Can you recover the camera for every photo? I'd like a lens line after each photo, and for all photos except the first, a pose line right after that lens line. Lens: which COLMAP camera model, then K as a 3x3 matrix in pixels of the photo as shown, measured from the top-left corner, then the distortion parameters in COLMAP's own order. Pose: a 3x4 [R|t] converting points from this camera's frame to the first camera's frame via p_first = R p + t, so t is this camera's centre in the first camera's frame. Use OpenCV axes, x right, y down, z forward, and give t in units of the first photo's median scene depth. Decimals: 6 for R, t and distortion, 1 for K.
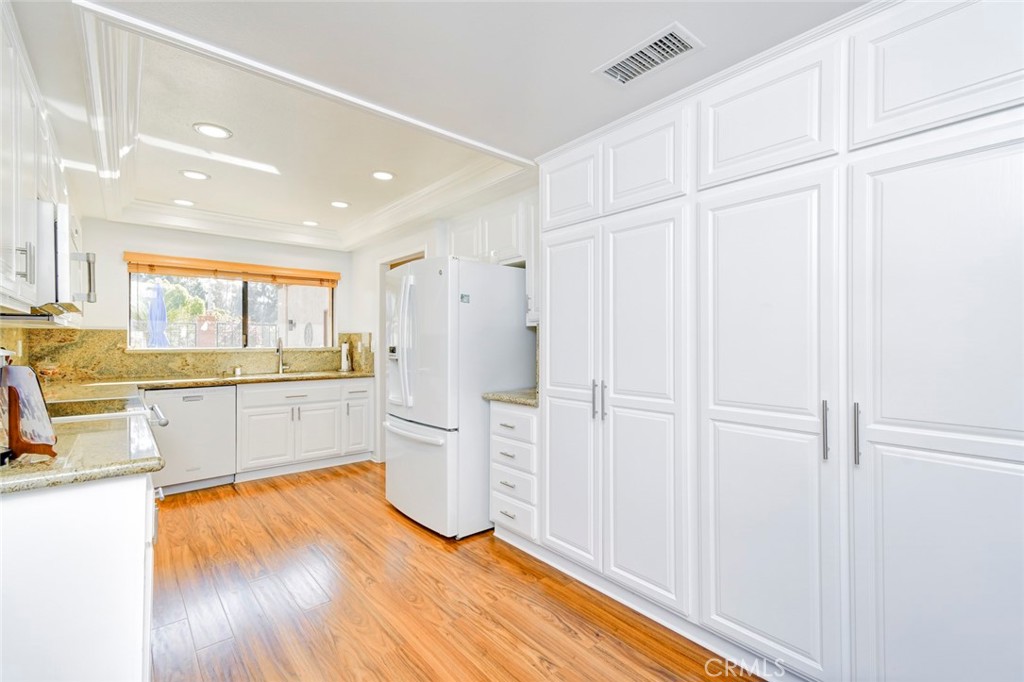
lens RADIAL K [[450.2, 0, 511.3], [0, 450.2, 341.4], [0, 0, 1]] dist [0.017839, -0.000242]
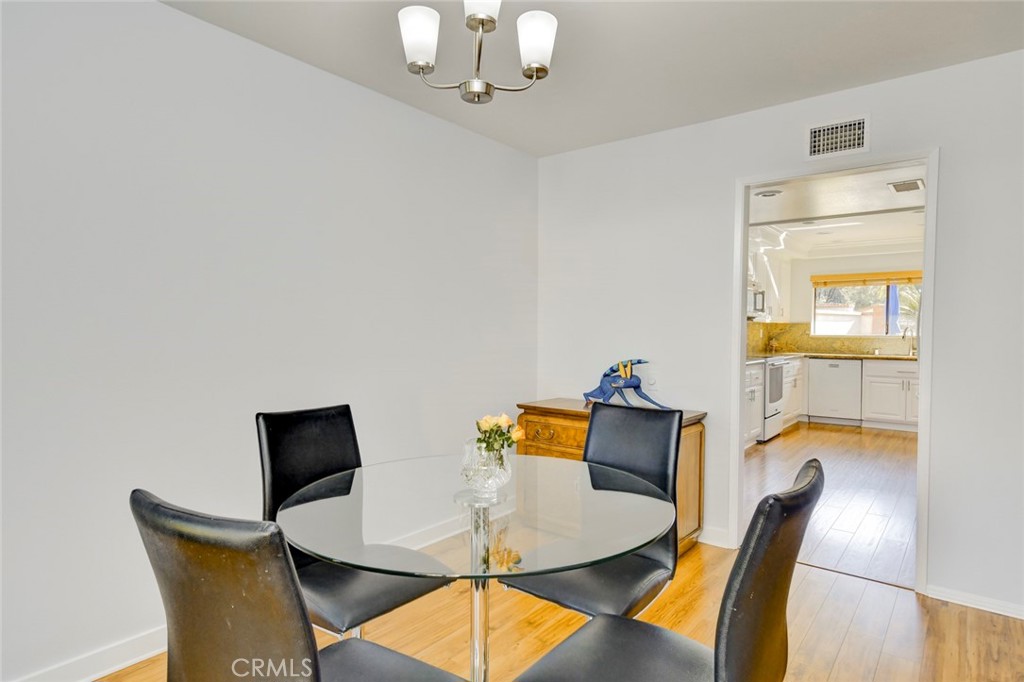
lens RADIAL K [[554.2, 0, 512.0], [0, 554.2, 341.0], [0, 0, 1]] dist [-0.000020, 0.000249]
pose [[0.183333, 0.022326, -0.982797, 0.969135], [-0.003971, 0.999751, 0.021970, 0.000065], [0.983043, -0.000125, 0.183375, -0.452193]]
